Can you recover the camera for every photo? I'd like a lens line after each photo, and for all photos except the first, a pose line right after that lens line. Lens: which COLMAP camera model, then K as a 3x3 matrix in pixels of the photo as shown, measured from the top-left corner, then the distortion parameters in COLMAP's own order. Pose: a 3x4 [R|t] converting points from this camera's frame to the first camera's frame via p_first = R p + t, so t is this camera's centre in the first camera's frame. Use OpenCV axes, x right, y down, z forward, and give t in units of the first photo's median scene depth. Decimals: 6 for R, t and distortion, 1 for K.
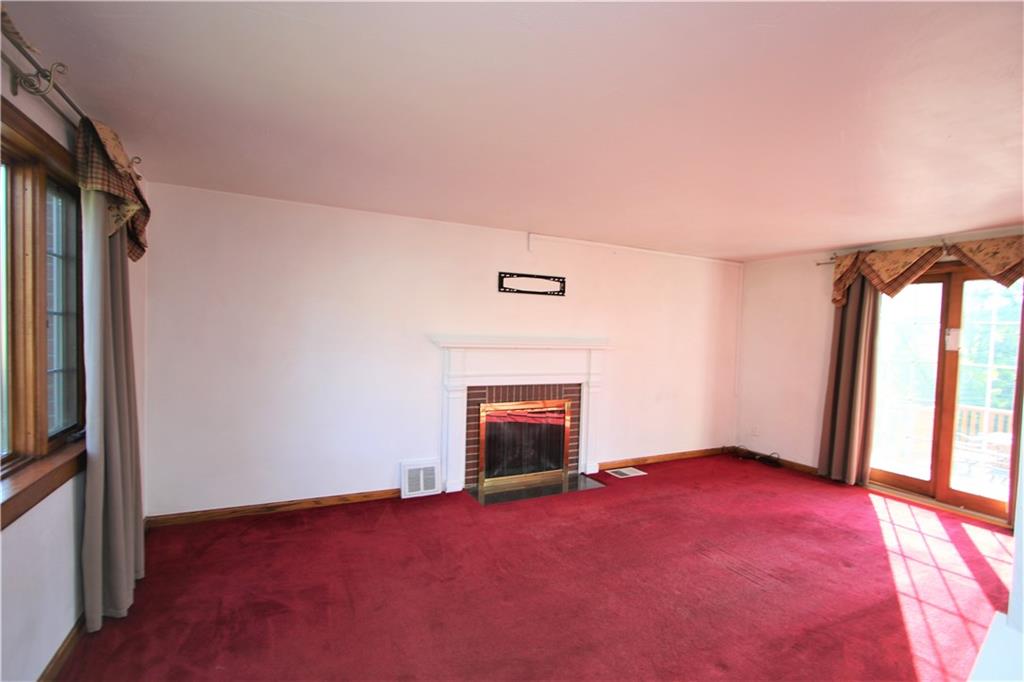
lens RADIAL K [[470.1, 0, 515.2], [0, 470.1, 343.6], [0, 0, 1]] dist [-0.020039, 0.003076]
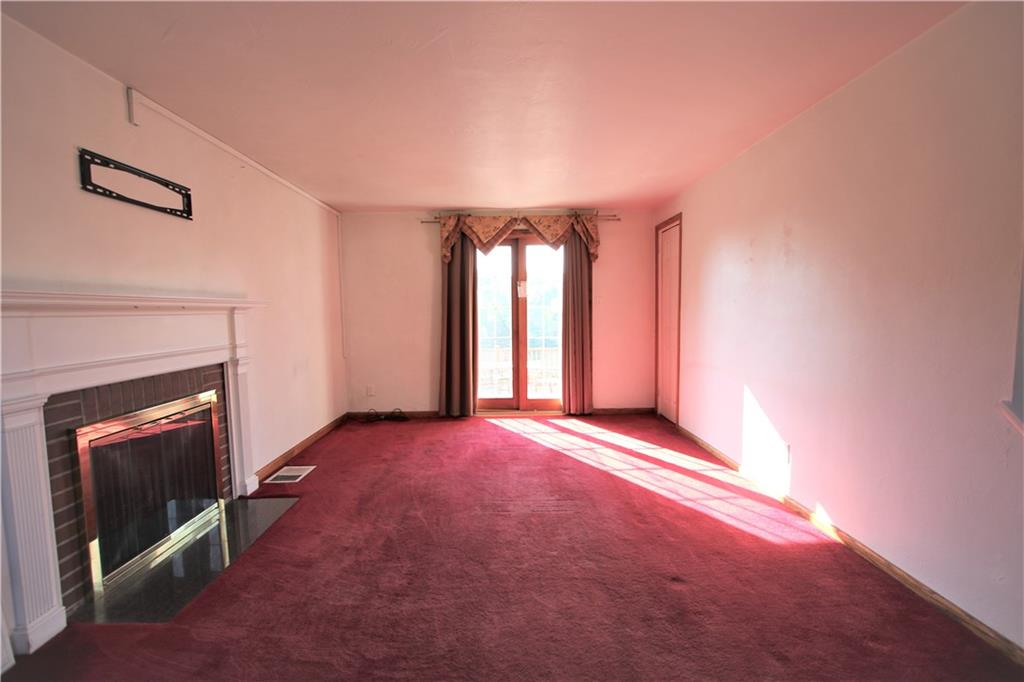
lens RADIAL K [[470.1, 0, 509.2], [0, 470.1, 343.6], [0, 0, 1]] dist [-0.020039, 0.003076]
pose [[0.438624, -0.099800, 0.893112, -0.279687], [0.051156, 0.994976, 0.086059, 0.026275], [-0.897213, 0.007940, 0.441526, 0.402886]]
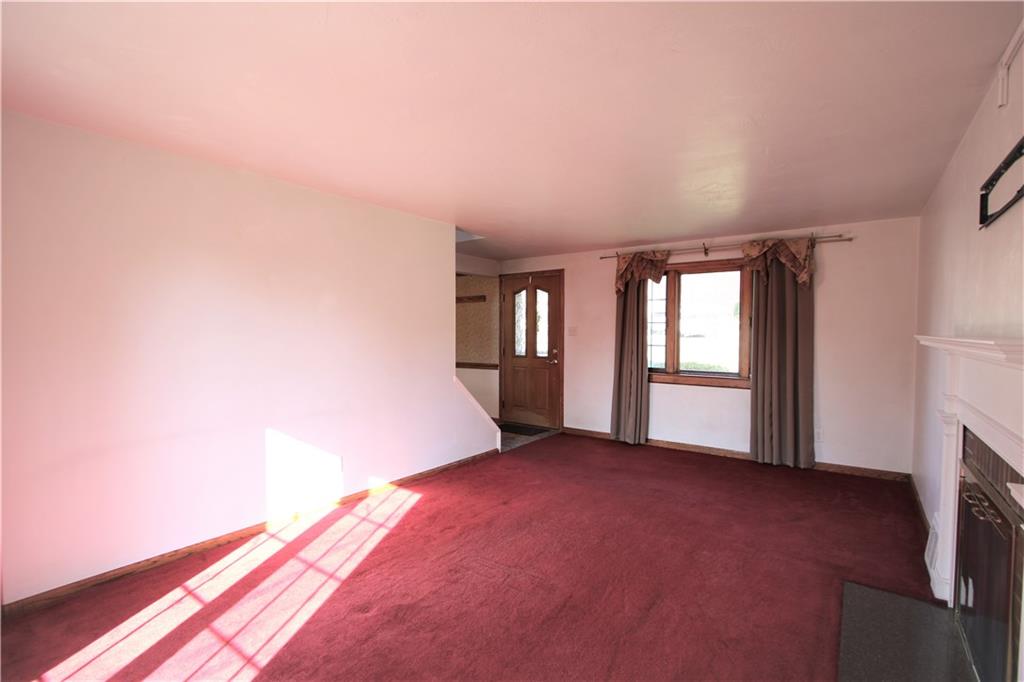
lens RADIAL K [[470.1, 0, 505.5], [0, 470.1, 341.4], [0, 0, 1]] dist [-0.020039, 0.003076]
pose [[-0.900923, -0.018885, -0.433569, 0.583117], [-0.044184, 0.997853, 0.048347, -0.006451], [0.431725, 0.062714, -0.899823, 1.206441]]
